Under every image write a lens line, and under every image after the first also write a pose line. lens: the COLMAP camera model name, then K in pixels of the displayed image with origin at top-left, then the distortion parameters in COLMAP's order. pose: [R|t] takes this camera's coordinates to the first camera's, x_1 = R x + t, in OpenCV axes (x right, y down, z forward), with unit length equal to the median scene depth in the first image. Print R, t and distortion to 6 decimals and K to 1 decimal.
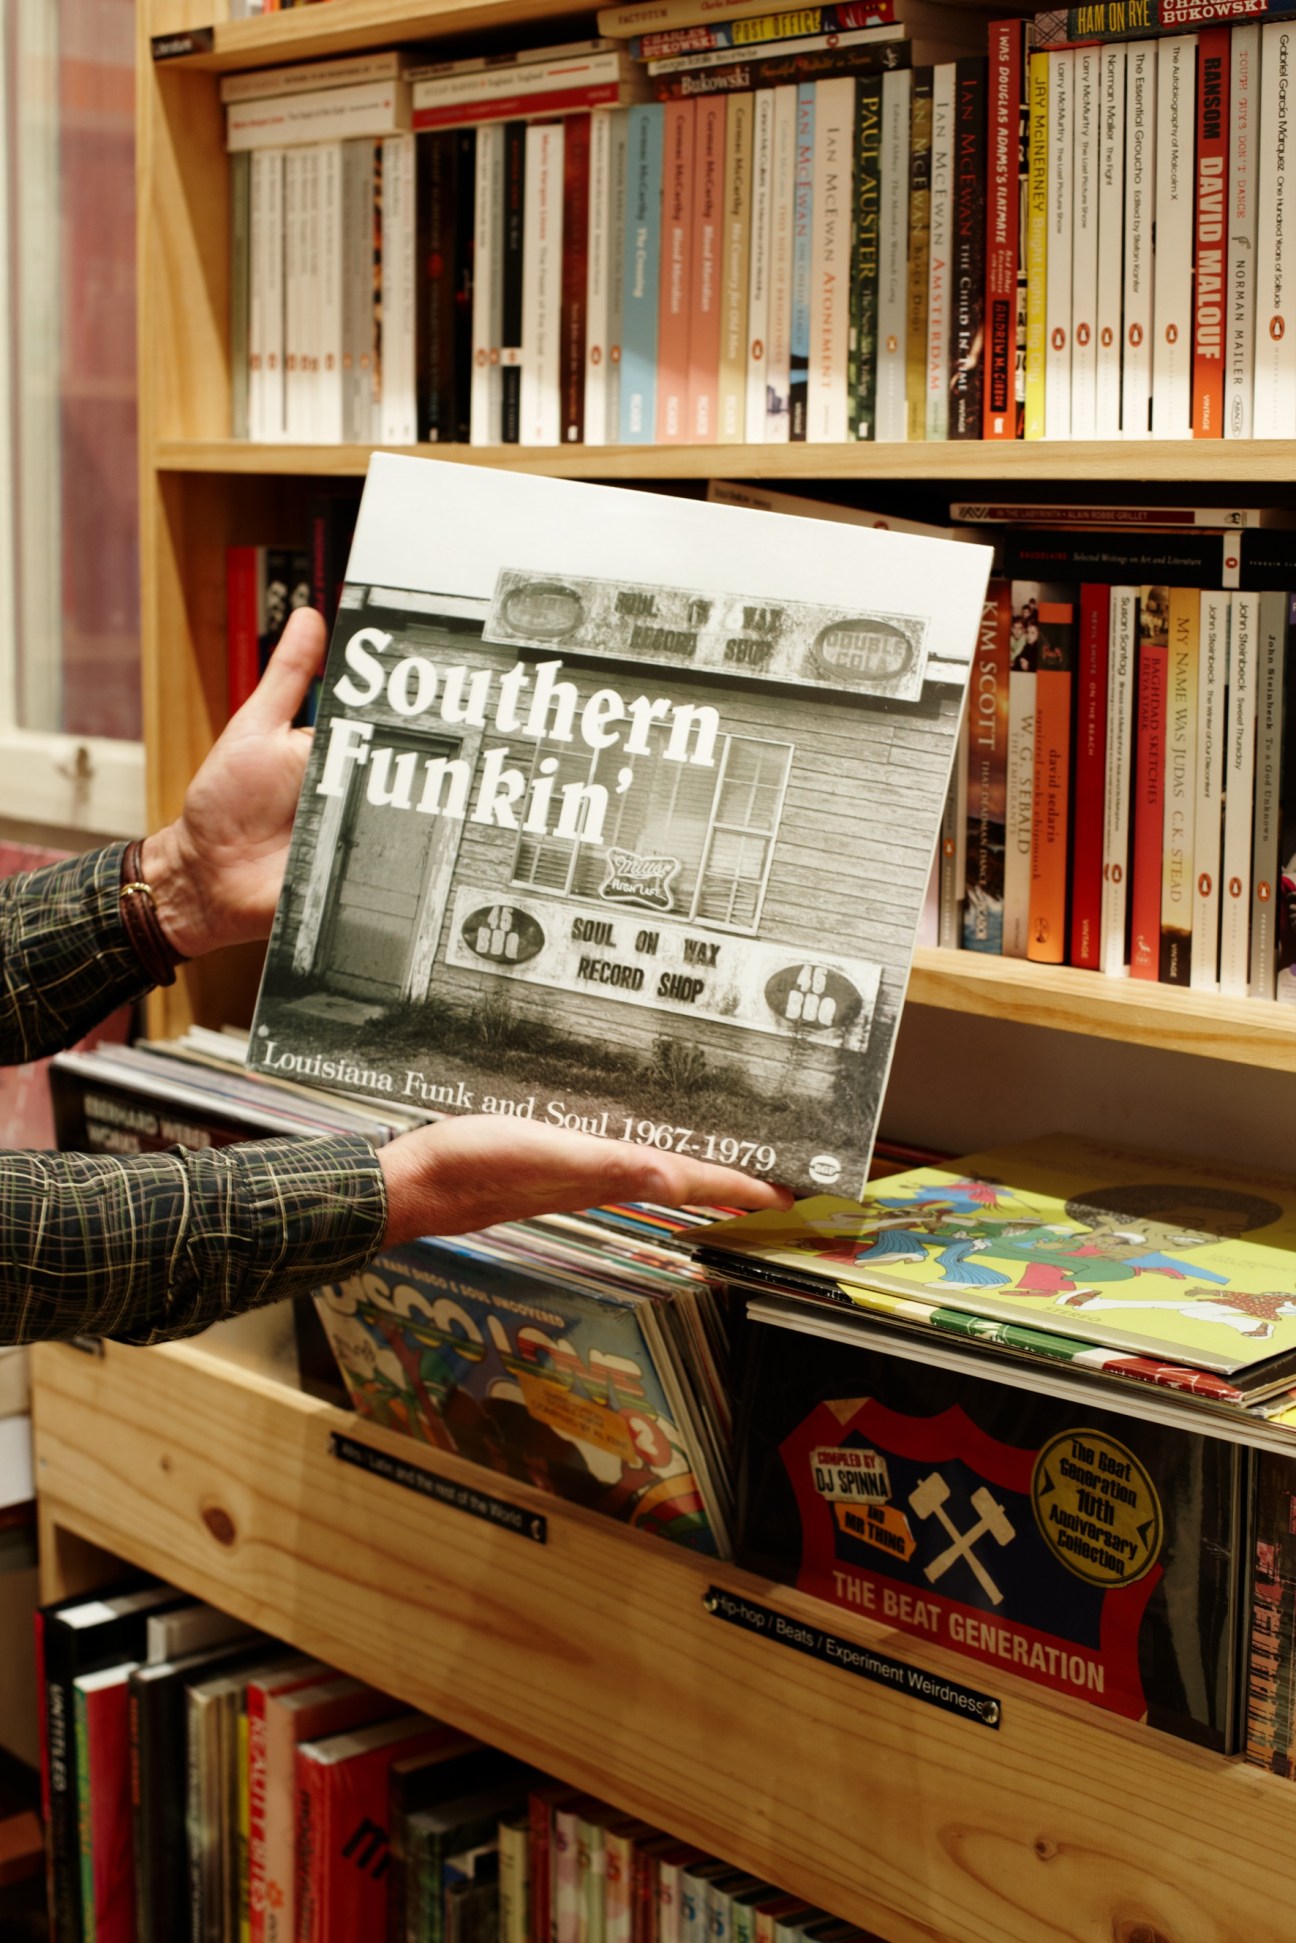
lens RADIAL K [[3076.4, 0, 648.0], [0, 3076.4, 971.5], [0, 0, 1]] dist [-0.138823, -0.006820]
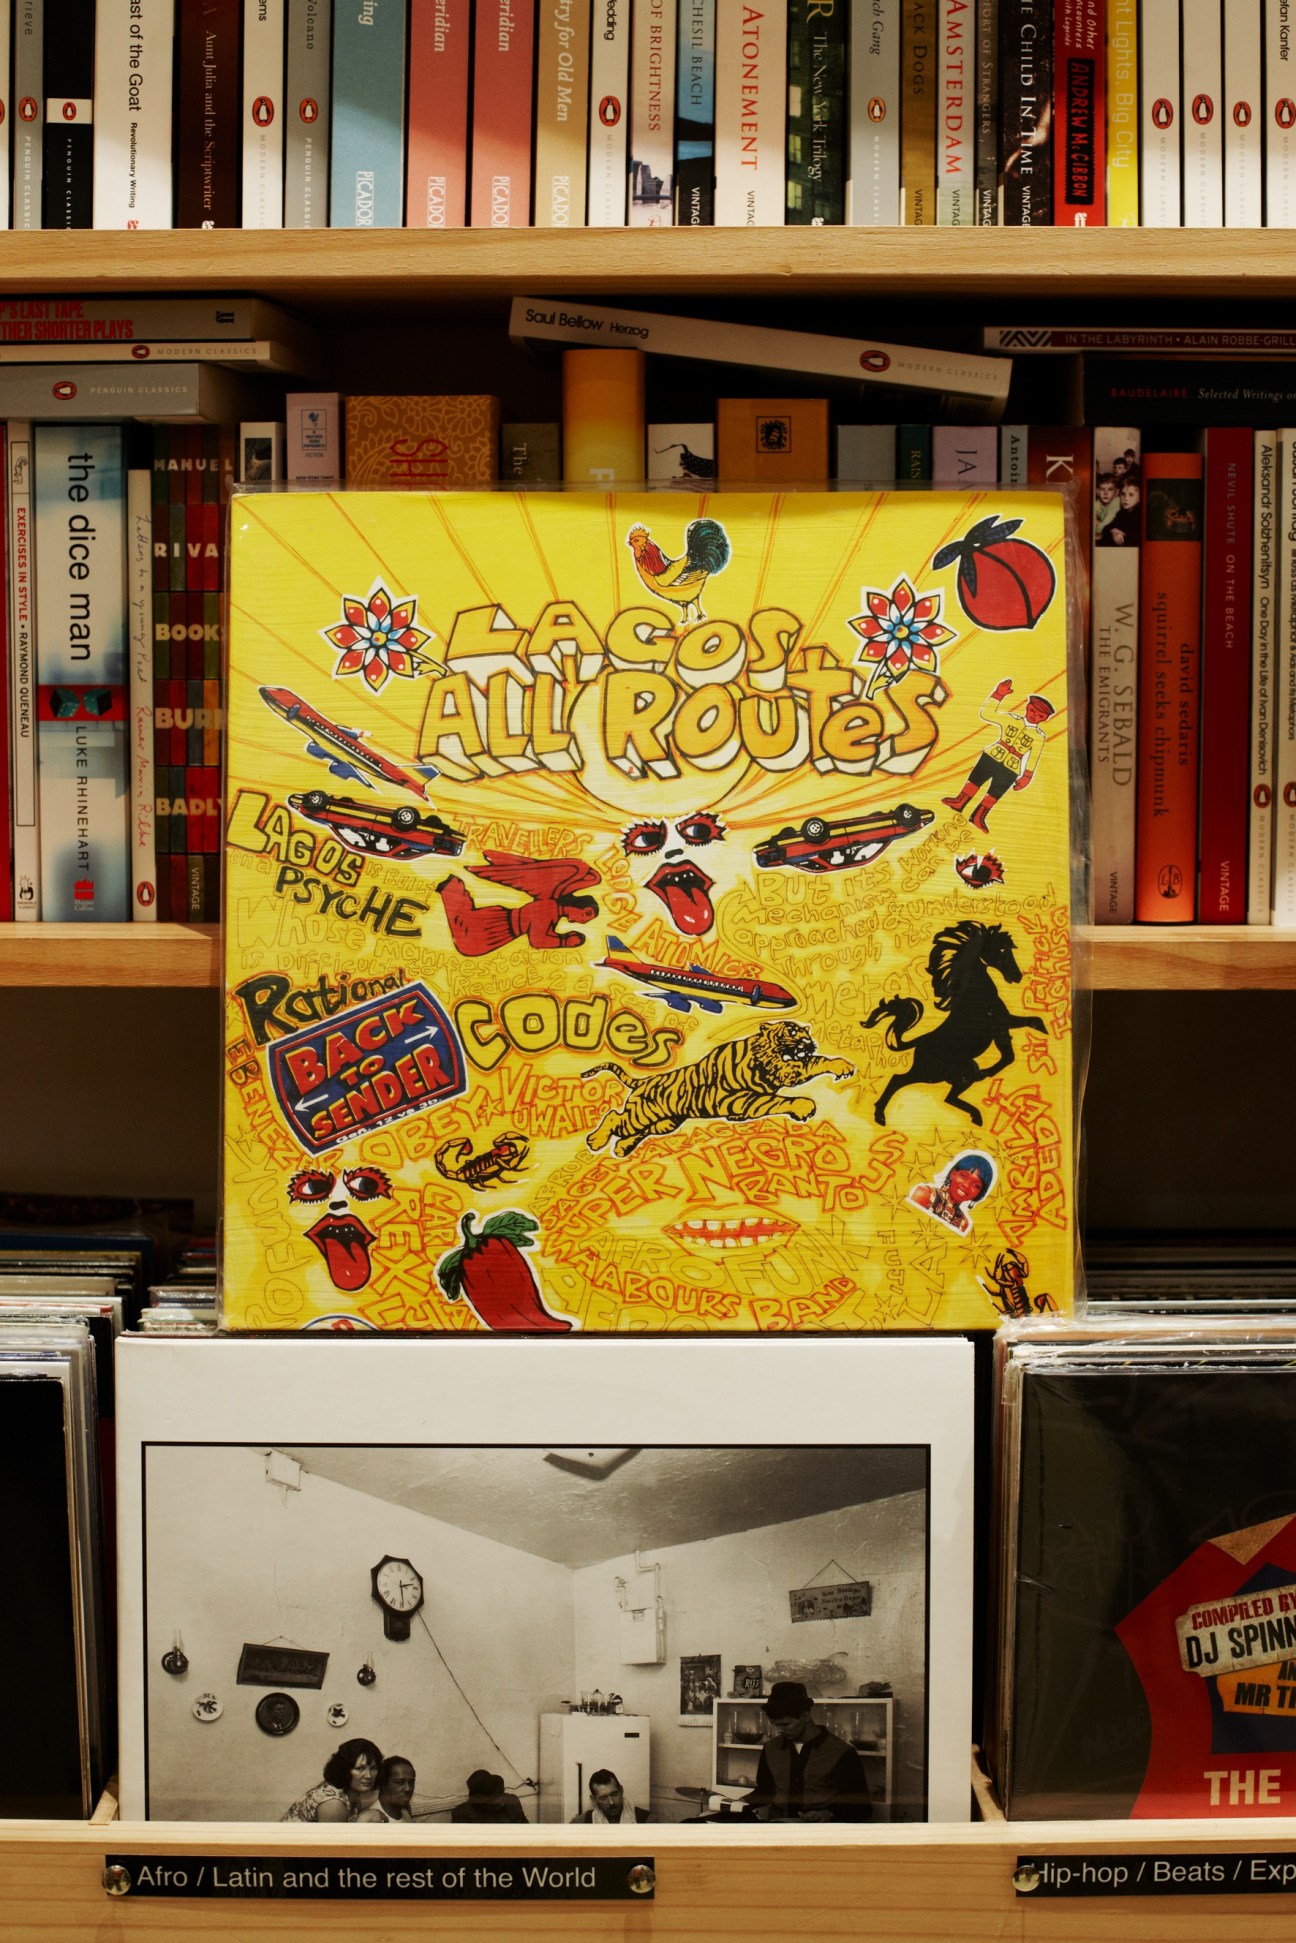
lens RADIAL K [[3076.4, 0, 648.0], [0, 3076.4, 971.5], [0, 0, 1]] dist [-0.138823, -0.006820]
pose [[0.653543, -0.089016, 0.751637, -0.534591], [0.128499, 0.991693, 0.005717, -0.012278], [-0.745902, 0.092849, 0.659552, 0.595230]]
